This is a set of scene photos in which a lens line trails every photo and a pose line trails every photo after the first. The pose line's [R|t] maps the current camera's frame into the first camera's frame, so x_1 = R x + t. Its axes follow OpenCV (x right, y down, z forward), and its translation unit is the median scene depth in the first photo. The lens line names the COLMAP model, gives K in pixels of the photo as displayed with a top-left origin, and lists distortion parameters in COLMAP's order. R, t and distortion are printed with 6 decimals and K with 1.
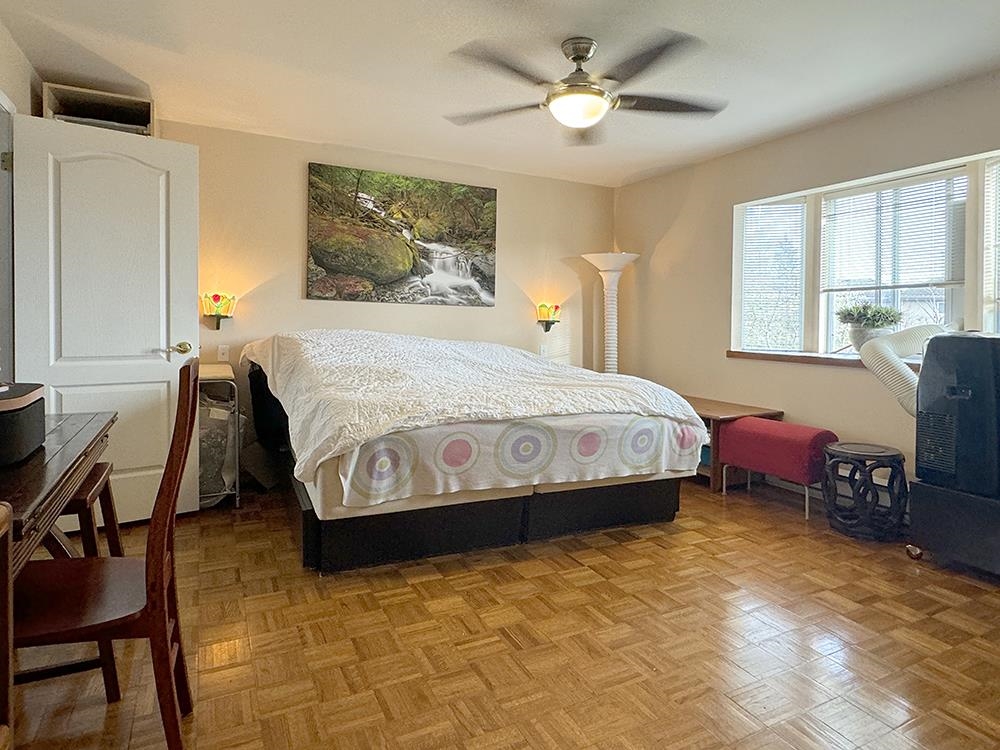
lens RADIAL K [[582.1, 0, 493.9], [0, 582.1, 341.6], [0, 0, 1]] dist [-0.003097, 0.000464]
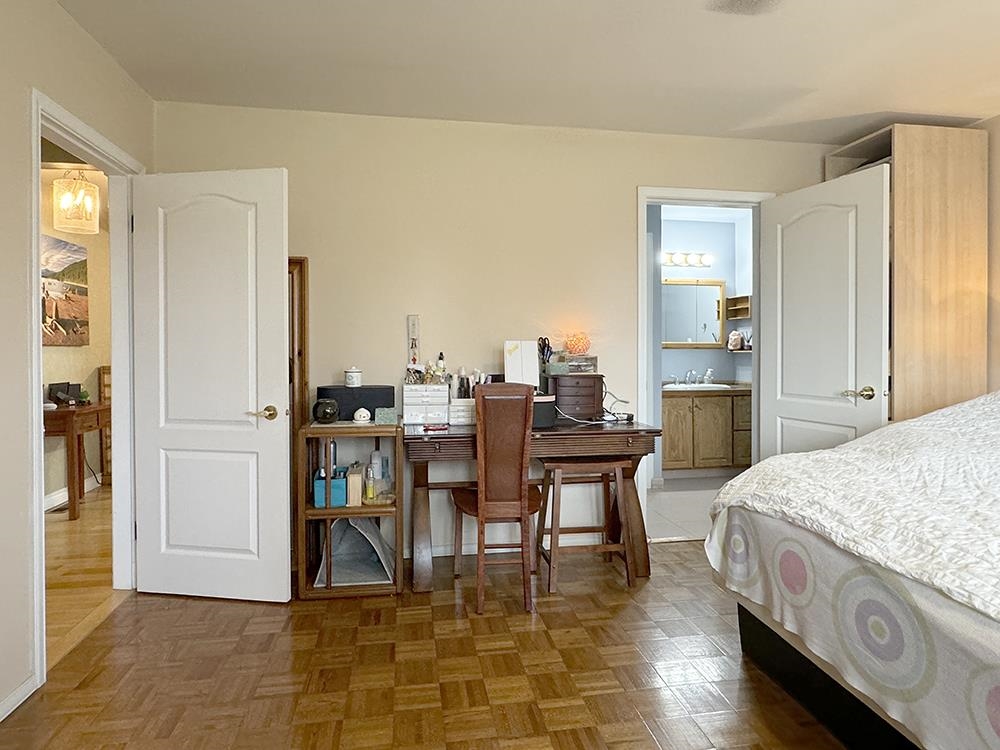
lens RADIAL K [[582.0, 0, 487.2], [0, 582.0, 375.1], [0, 0, 1]] dist [0.001157, 0.001021]
pose [[-0.296708, 0.022788, -0.954696, 0.619036], [-0.041699, 0.998453, 0.036792, -0.031210], [0.954057, 0.050726, -0.295298, 0.838318]]
